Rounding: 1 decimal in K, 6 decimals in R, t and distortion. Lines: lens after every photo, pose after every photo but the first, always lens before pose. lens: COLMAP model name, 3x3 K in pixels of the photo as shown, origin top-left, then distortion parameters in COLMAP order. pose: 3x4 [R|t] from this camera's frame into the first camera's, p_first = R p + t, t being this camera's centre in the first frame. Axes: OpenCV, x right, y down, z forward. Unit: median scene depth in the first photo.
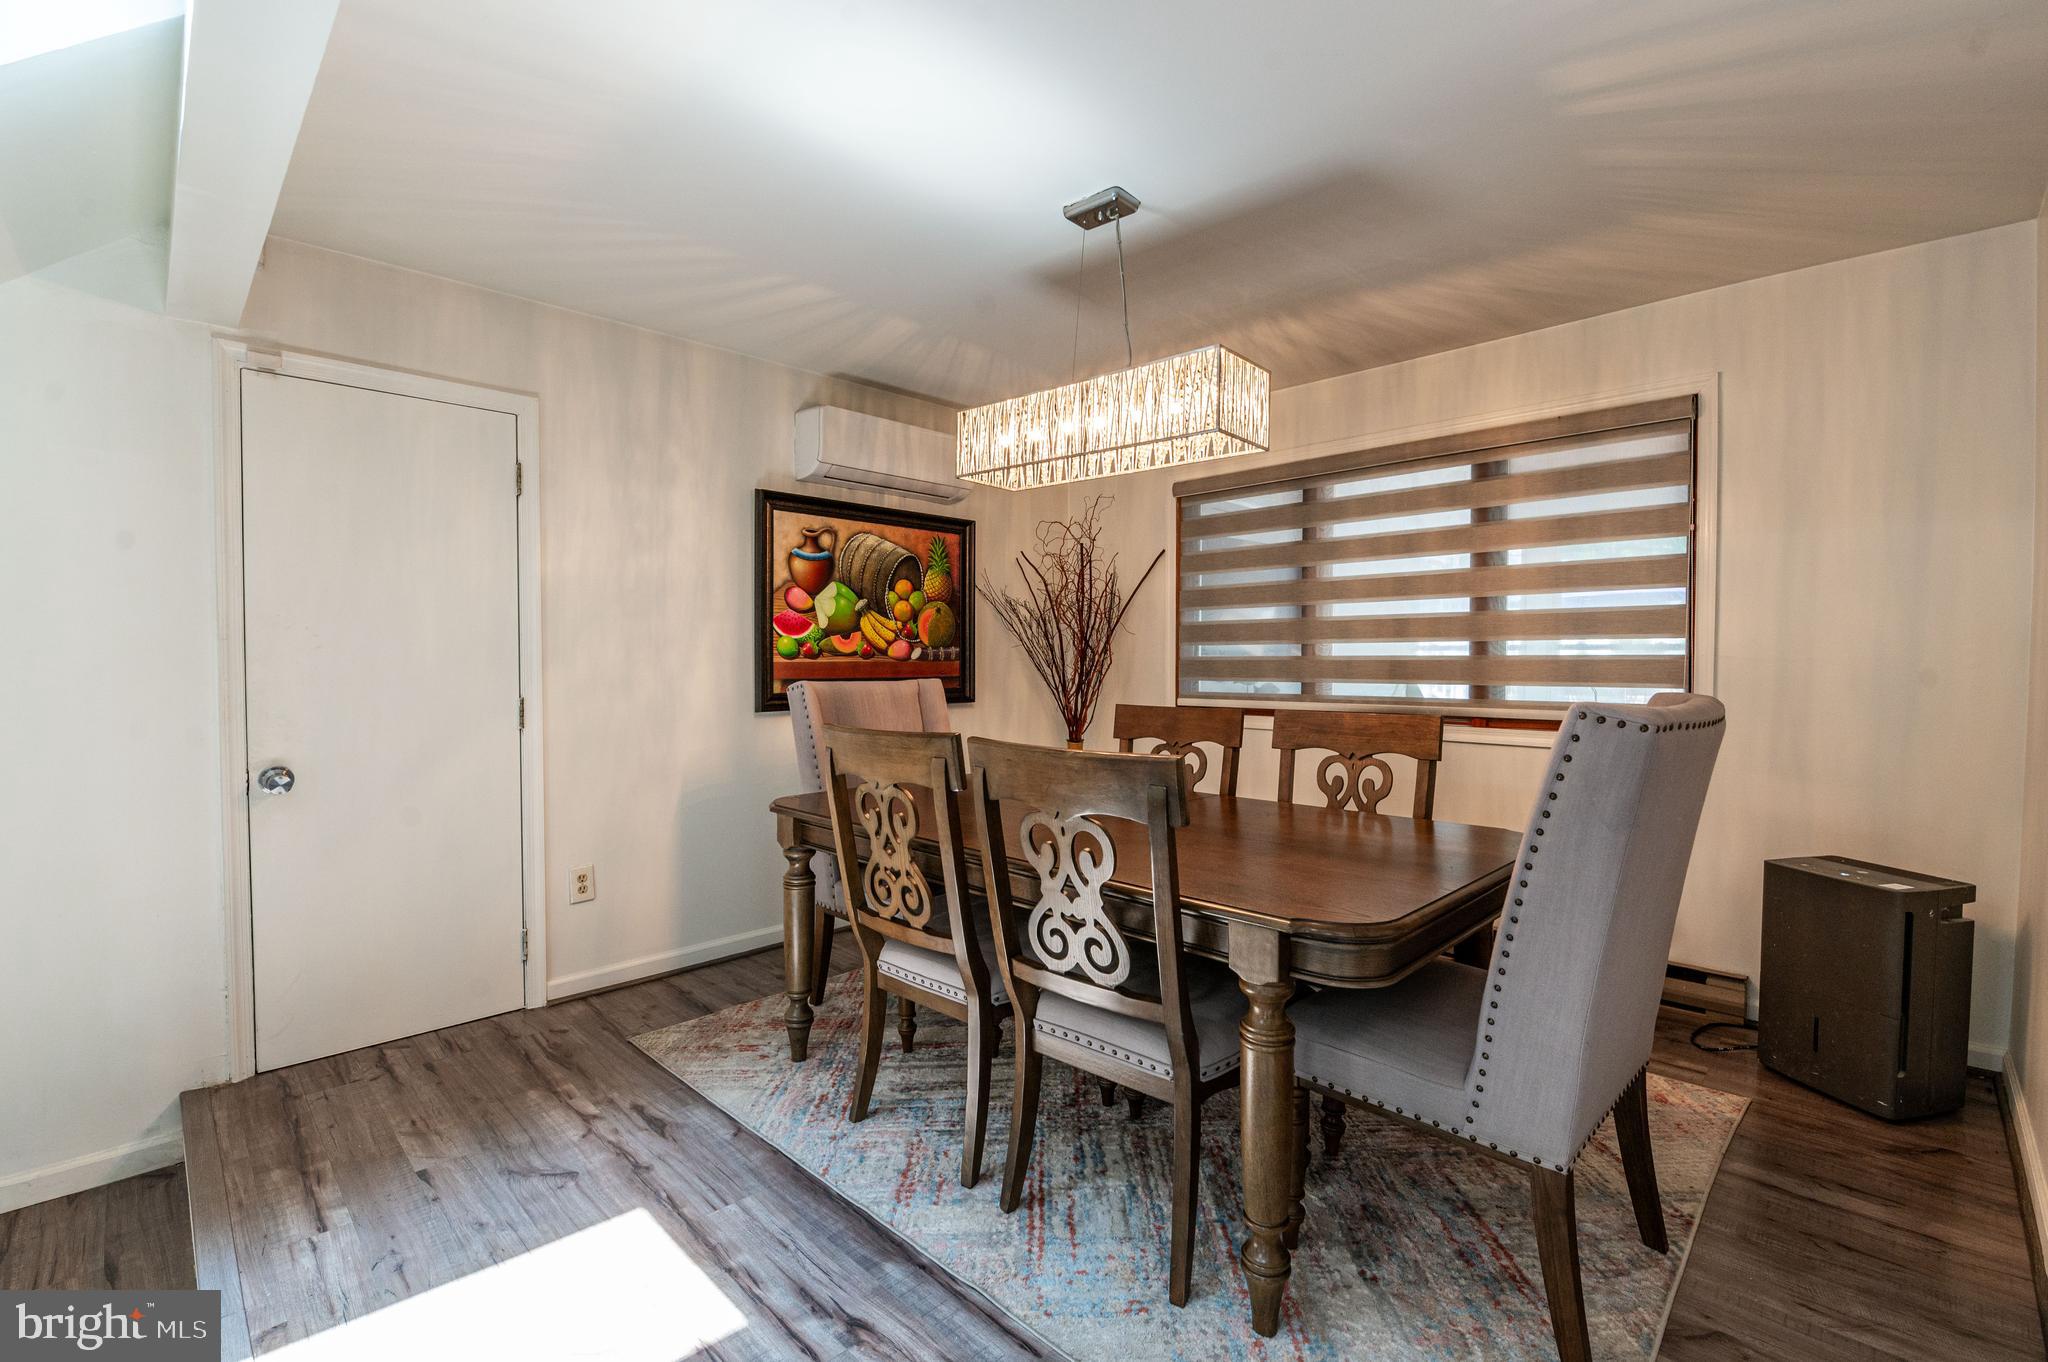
lens RADIAL K [[892.7, 0, 1035.7], [0, 892.7, 676.4], [0, 0, 1]] dist [0.000013, -0.010066]
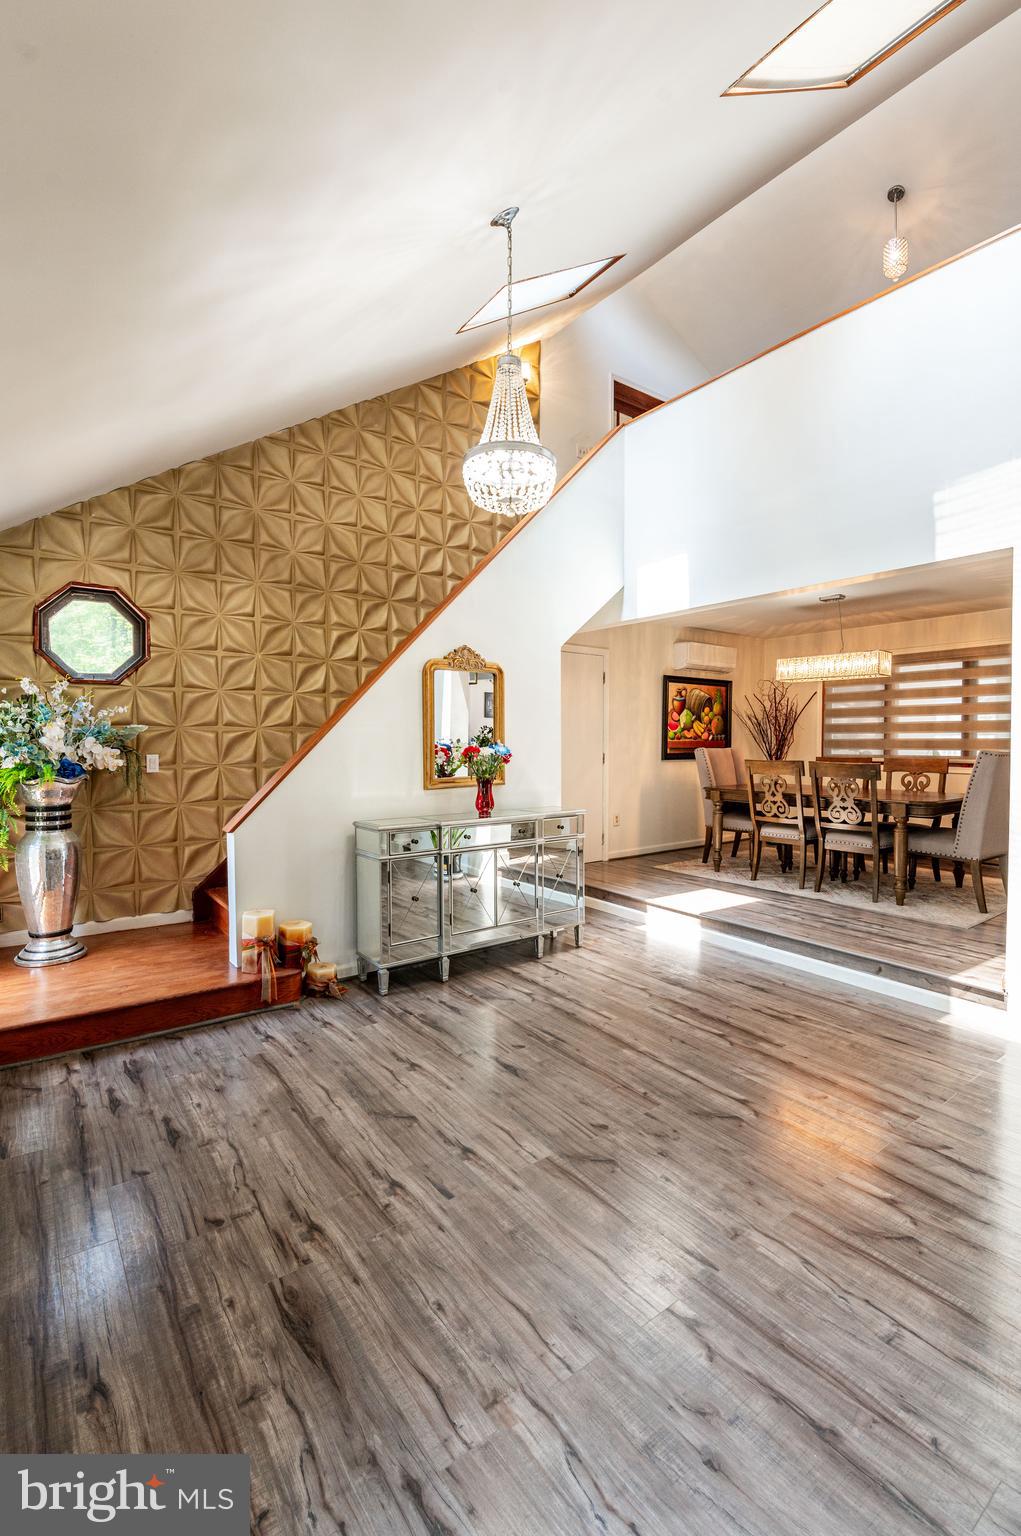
lens RADIAL K [[659.9, 0, 507.8], [0, 659.9, 759.1], [0, 0, 1]] dist [-0.000646, -0.011217]
pose [[0.987026, 0.005781, -0.160458, -0.448450], [-0.004373, 0.999949, 0.009123, 0.021428], [0.160503, -0.008303, 0.987000, -0.977425]]
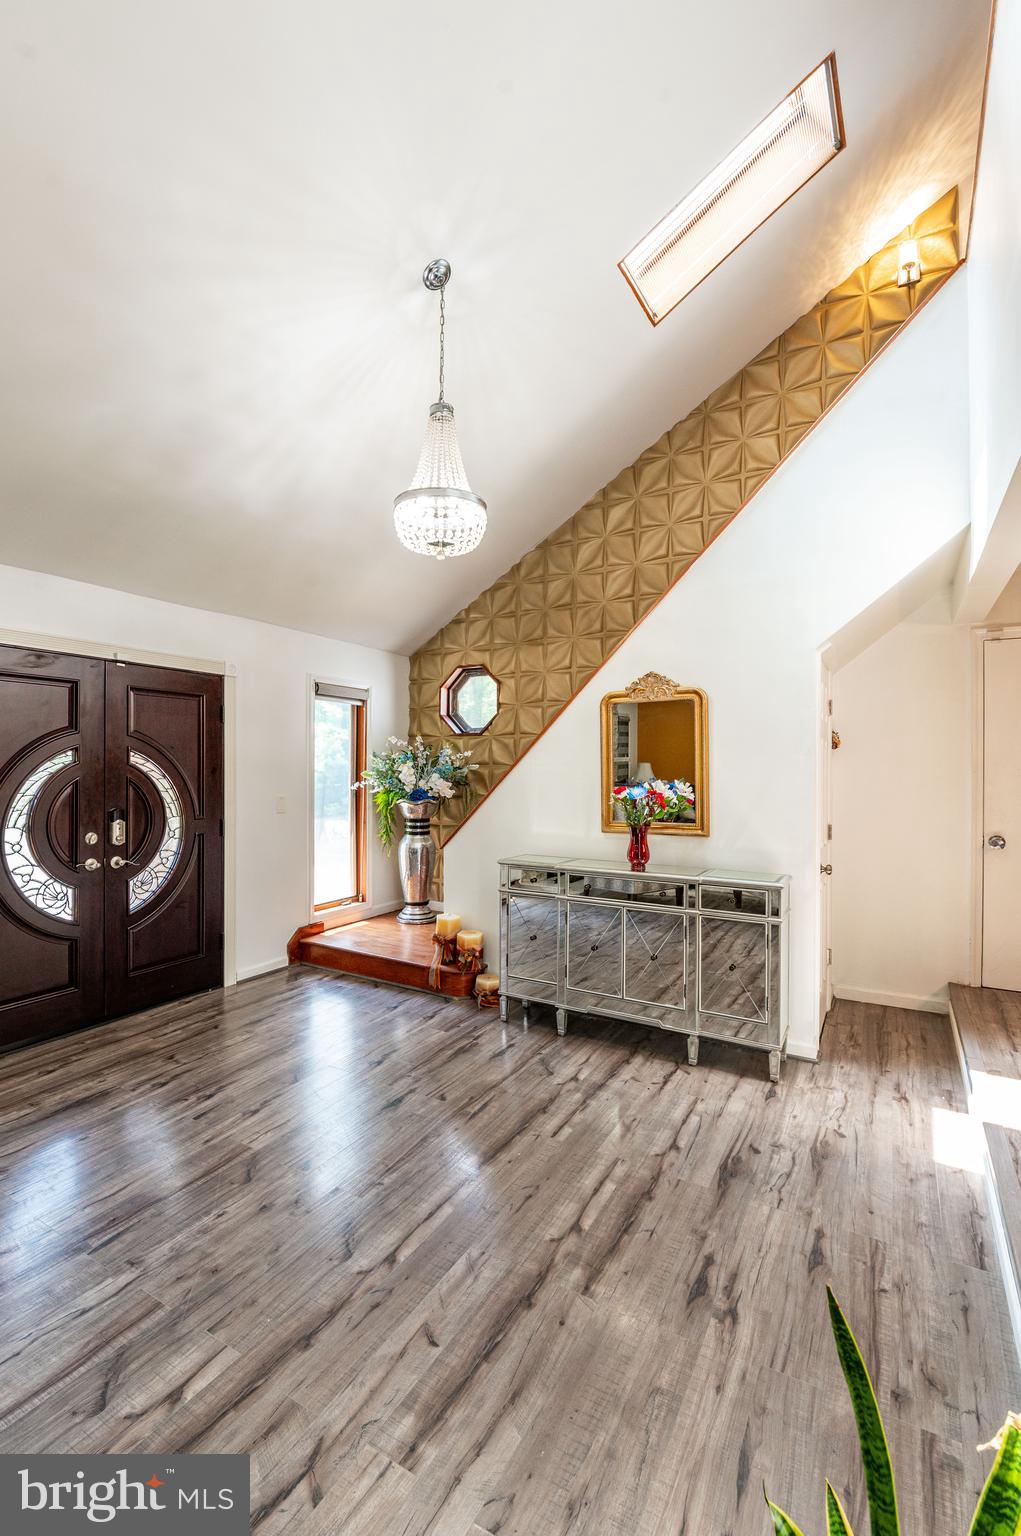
lens RADIAL K [[669.5, 0, 510.5], [0, 669.5, 768.0], [0, 0, 1]] dist [0.000013, -0.010066]
pose [[0.255979, 0.001488, -0.966681, 0.225602], [-0.028286, 0.999582, -0.005952, -0.008027], [0.966268, 0.028867, 0.255914, -0.317568]]
